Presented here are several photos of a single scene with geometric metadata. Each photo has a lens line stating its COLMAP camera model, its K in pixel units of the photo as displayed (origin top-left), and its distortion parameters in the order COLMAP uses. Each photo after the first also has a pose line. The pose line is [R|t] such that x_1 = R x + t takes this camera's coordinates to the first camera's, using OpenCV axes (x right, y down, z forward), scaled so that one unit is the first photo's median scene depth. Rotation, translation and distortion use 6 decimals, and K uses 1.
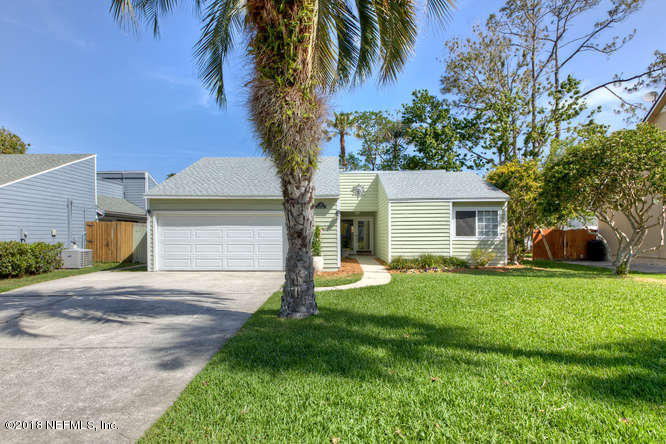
lens RADIAL K [[290.4, 0, 328.0], [0, 290.4, 225.2], [0, 0, 1]] dist [0.041334, -0.000365]
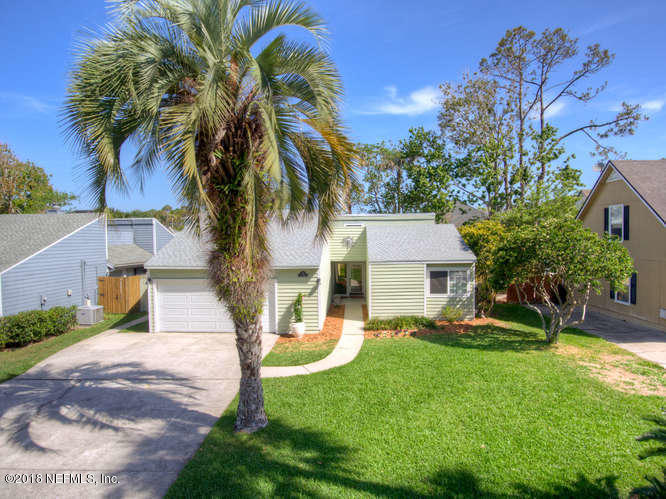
lens RADIAL K [[282.6, 0, 341.1], [0, 282.6, 250.1], [0, 0, 1]] dist [-0.001257, 0.000373]
pose [[0.999929, -0.002159, 0.011719, 0.080202], [0.001851, 0.999653, 0.026276, -0.140683], [-0.011772, -0.026252, 0.999586, -0.054388]]
